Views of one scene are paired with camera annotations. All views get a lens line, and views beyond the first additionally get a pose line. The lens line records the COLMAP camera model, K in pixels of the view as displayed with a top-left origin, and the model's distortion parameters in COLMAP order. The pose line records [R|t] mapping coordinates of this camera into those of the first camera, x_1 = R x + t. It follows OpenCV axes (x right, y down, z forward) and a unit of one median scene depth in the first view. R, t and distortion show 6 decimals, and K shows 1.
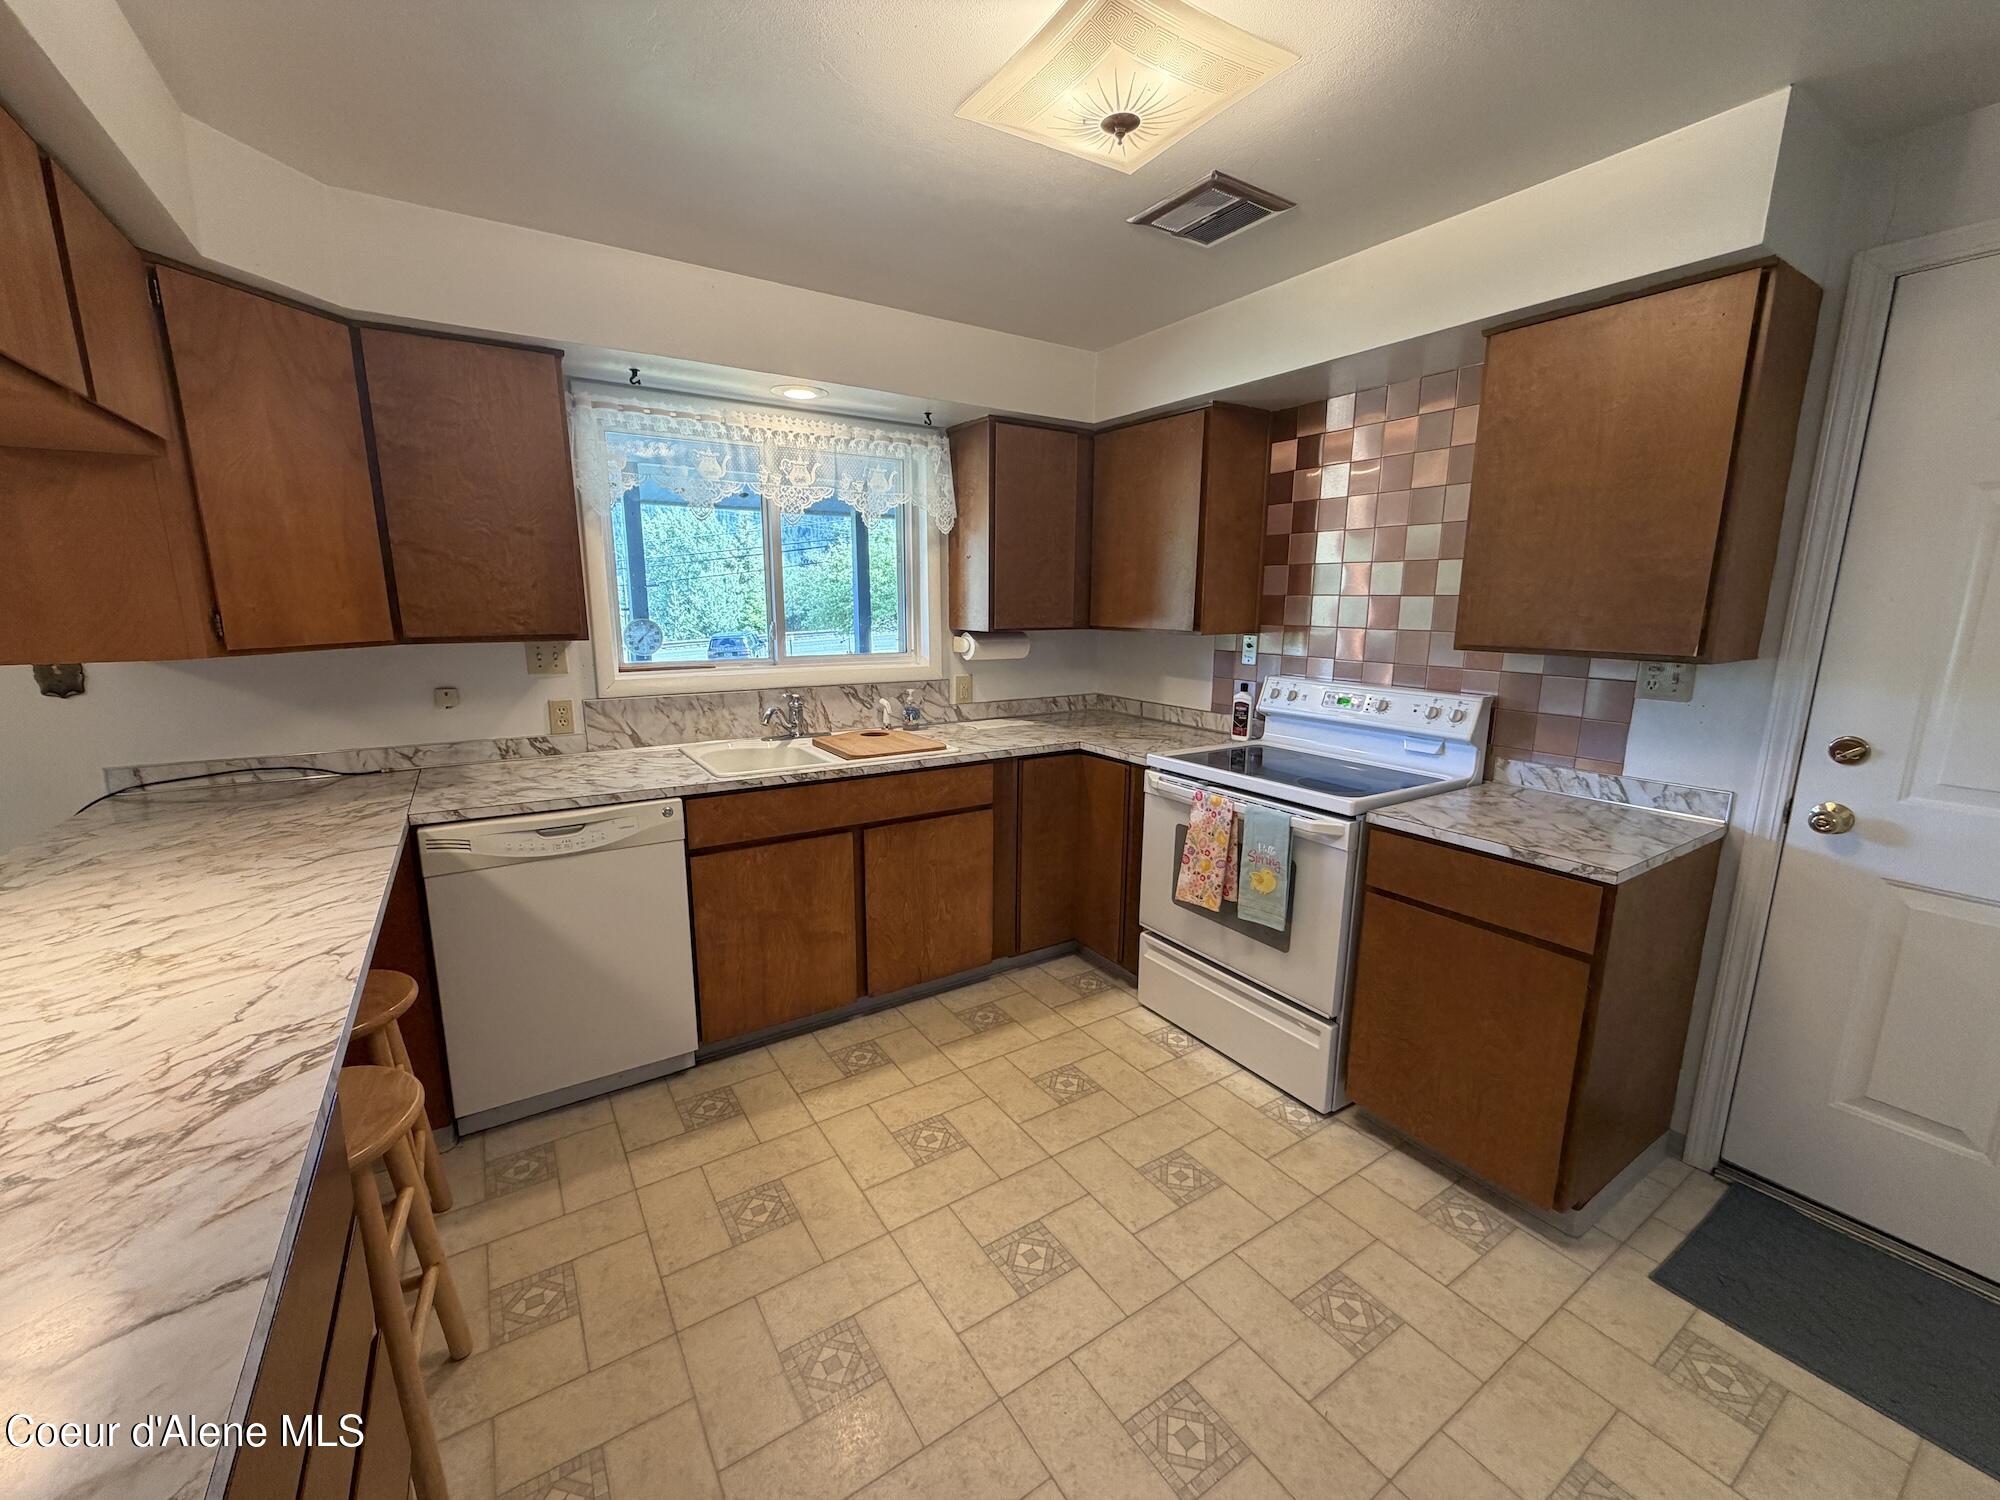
lens RADIAL K [[797.7, 0, 993.7], [0, 797.7, 751.3], [0, 0, 1]] dist [-0.000766, 0.000053]
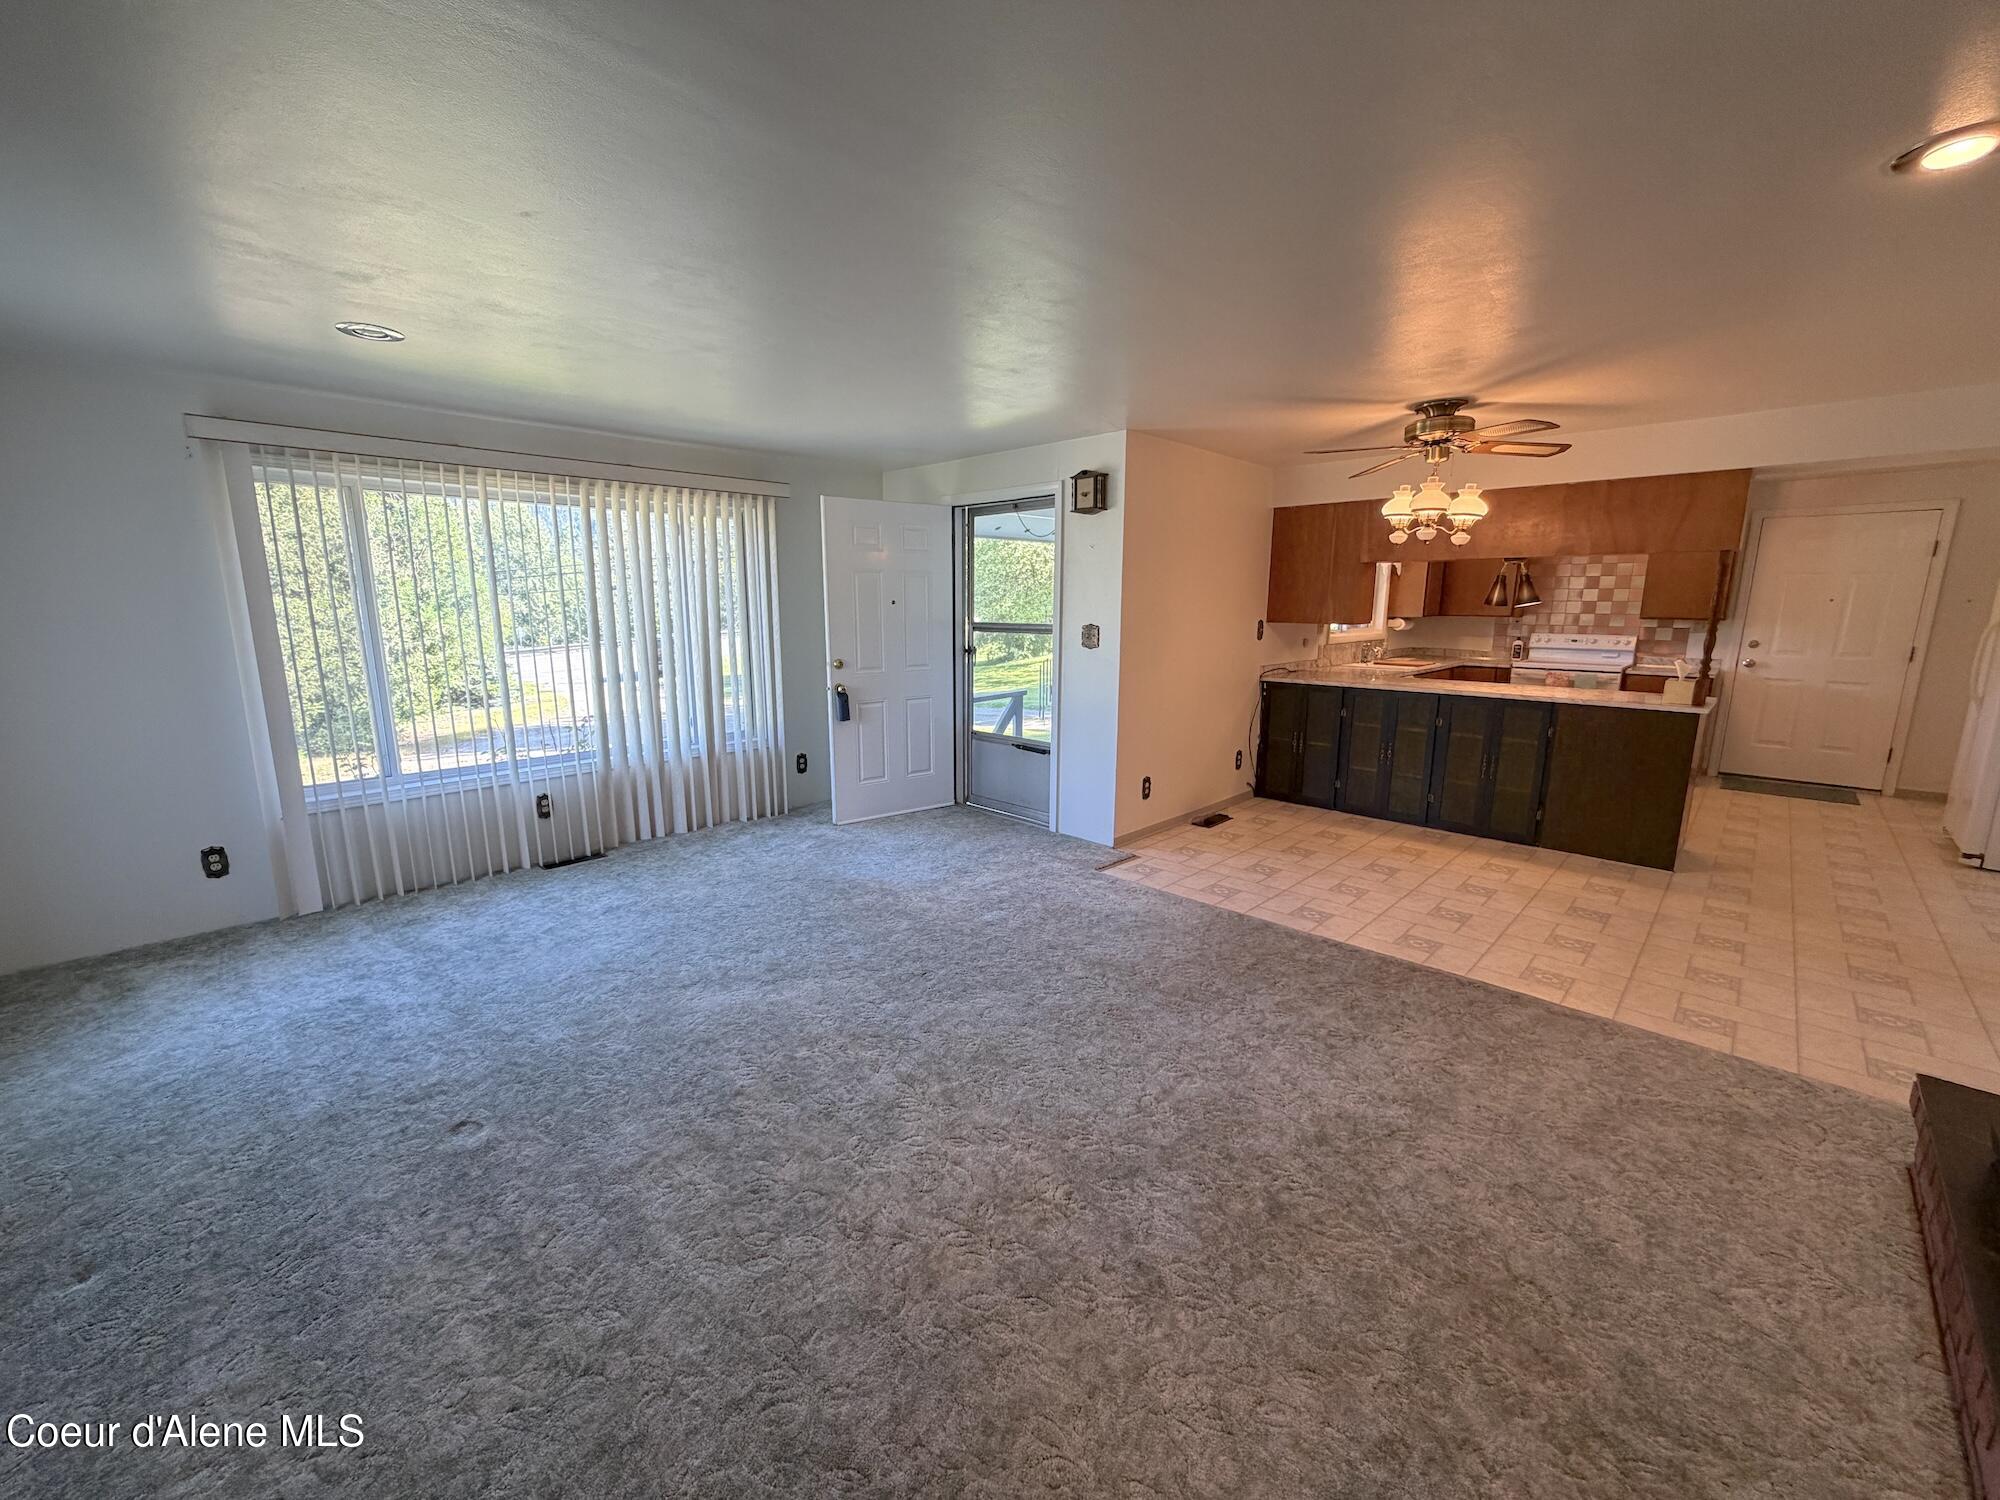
lens RADIAL K [[797.7, 0, 993.7], [0, 797.7, 751.3], [0, 0, 1]] dist [-0.000766, 0.000053]
pose [[0.975080, -0.045877, 0.217060, -2.221636], [0.045921, 0.998933, 0.004845, 0.221238], [-0.217050, 0.005244, 0.976146, -1.278835]]
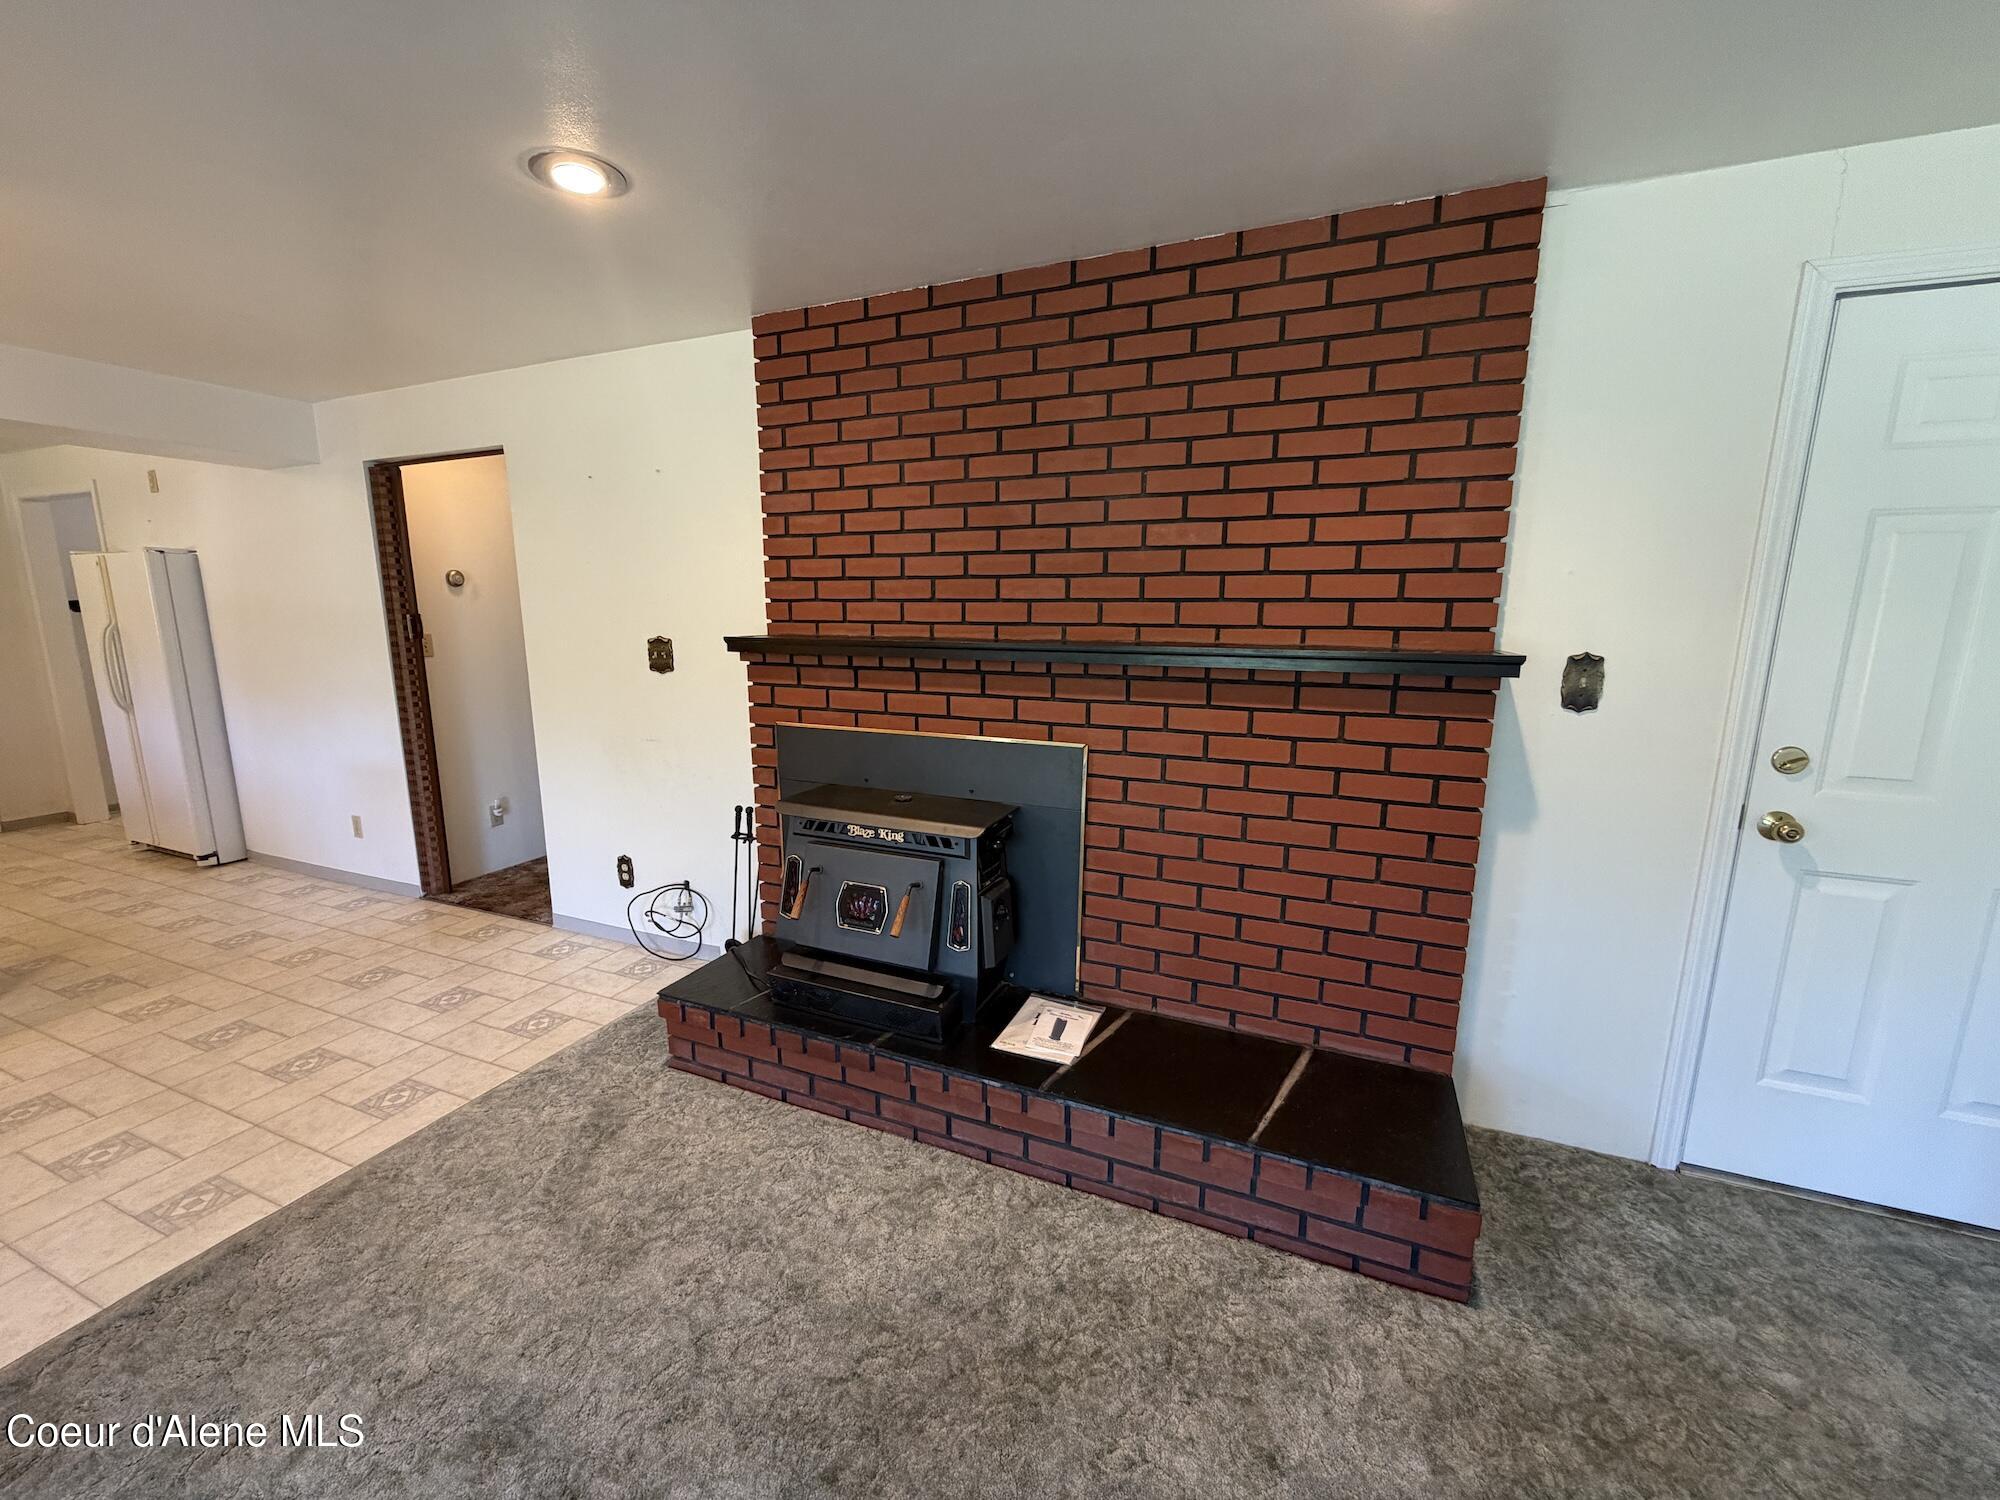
lens RADIAL K [[797.7, 0, 993.7], [0, 797.7, 751.3], [0, 0, 1]] dist [-0.000766, 0.000053]
pose [[-0.560804, -0.154726, 0.813363, -2.128045], [0.152092, 0.946414, 0.284902, 0.098884], [-0.813859, 0.283480, -0.507220, -0.613074]]
